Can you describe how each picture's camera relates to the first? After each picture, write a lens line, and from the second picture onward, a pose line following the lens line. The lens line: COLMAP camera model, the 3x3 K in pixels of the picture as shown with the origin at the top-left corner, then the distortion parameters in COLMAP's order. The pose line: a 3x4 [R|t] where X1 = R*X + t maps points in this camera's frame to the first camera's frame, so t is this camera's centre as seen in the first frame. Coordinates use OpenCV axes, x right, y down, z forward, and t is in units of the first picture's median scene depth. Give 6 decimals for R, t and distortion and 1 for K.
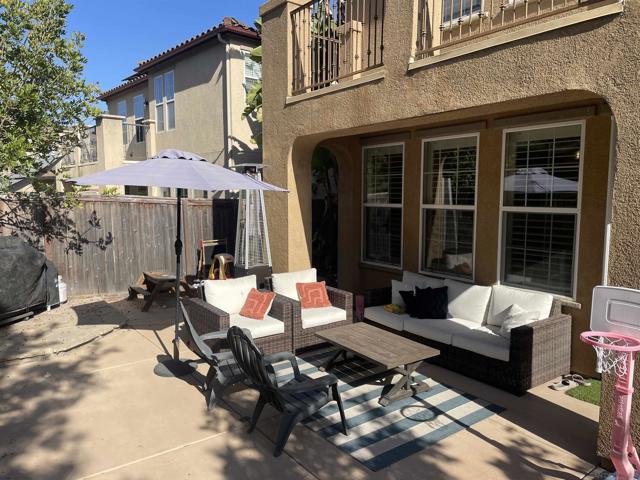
lens RADIAL K [[483.6, 0, 314.4], [0, 483.6, 242.1], [0, 0, 1]] dist [0.044520, -0.013512]
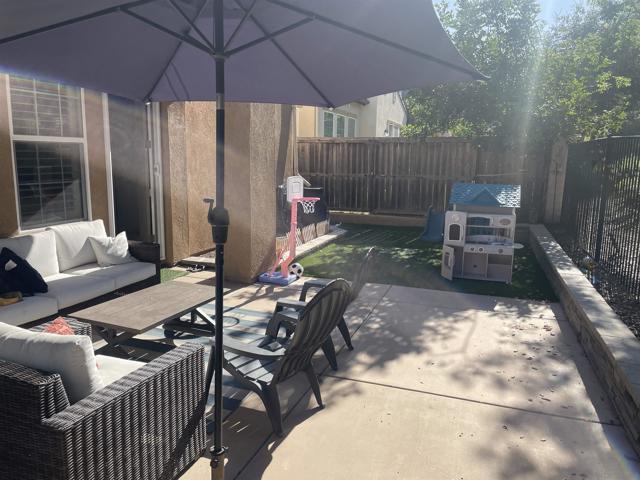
lens RADIAL K [[483.6, 0, 315.0], [0, 483.6, 234.4], [0, 0, 1]] dist [0.044520, -0.013512]
pose [[-0.553315, -0.144773, 0.820294, -0.899245], [0.076990, 0.971676, 0.223423, -0.094554], [-0.829406, 0.186777, -0.526498, 1.548595]]
